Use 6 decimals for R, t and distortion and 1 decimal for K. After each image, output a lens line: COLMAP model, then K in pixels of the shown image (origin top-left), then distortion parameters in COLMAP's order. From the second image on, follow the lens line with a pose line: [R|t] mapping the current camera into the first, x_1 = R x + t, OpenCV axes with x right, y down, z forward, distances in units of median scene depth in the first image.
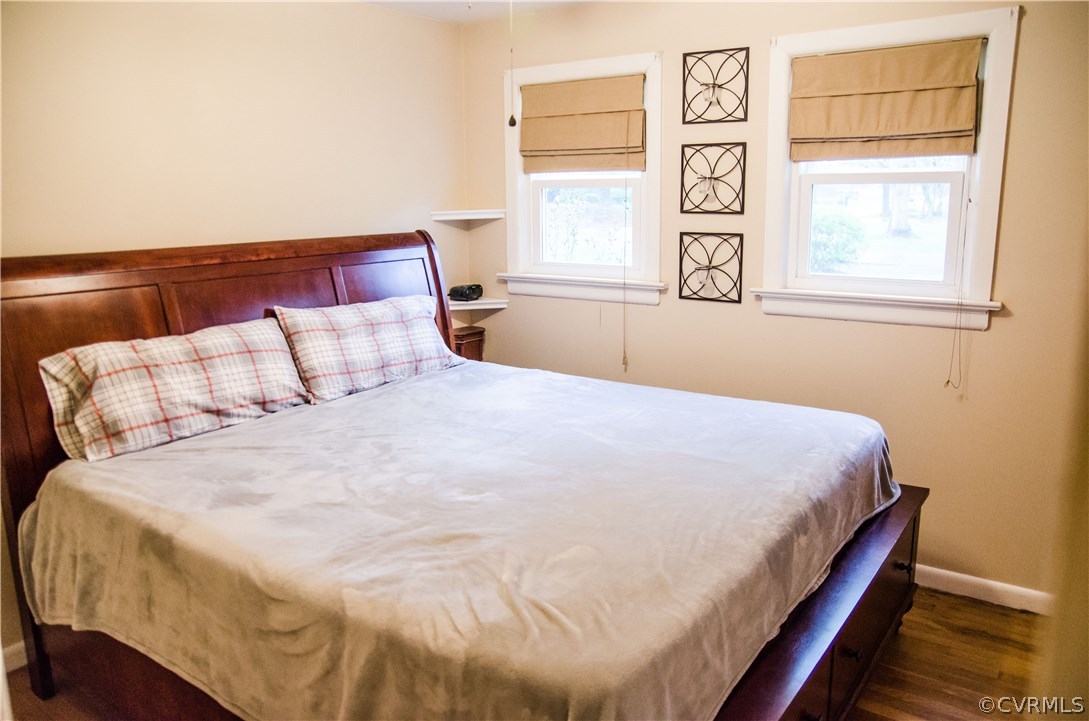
lens RADIAL K [[803.9, 0, 552.4], [0, 803.9, 365.1], [0, 0, 1]] dist [-0.124368, 0.115333]
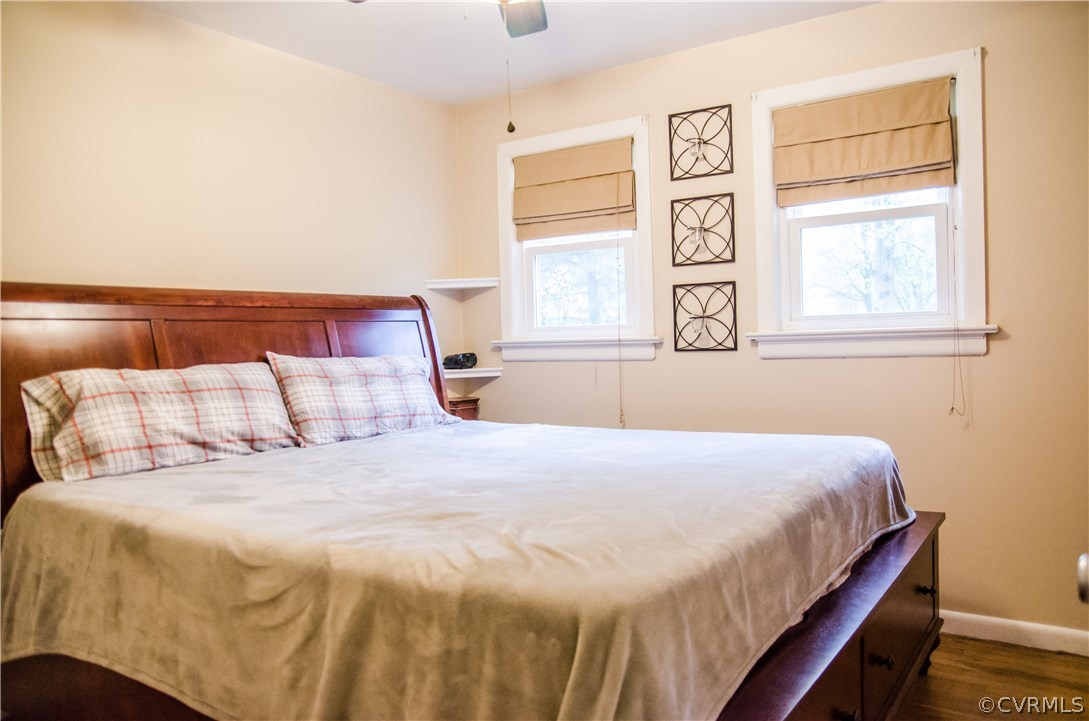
lens RADIAL K [[803.9, 0, 552.4], [0, 803.9, 365.1], [0, 0, 1]] dist [-0.124368, 0.115333]
pose [[0.999797, -0.016951, 0.010870, -0.007045], [0.018612, 0.983933, -0.177566, 0.155132], [-0.007686, 0.177732, 0.984049, 0.033784]]
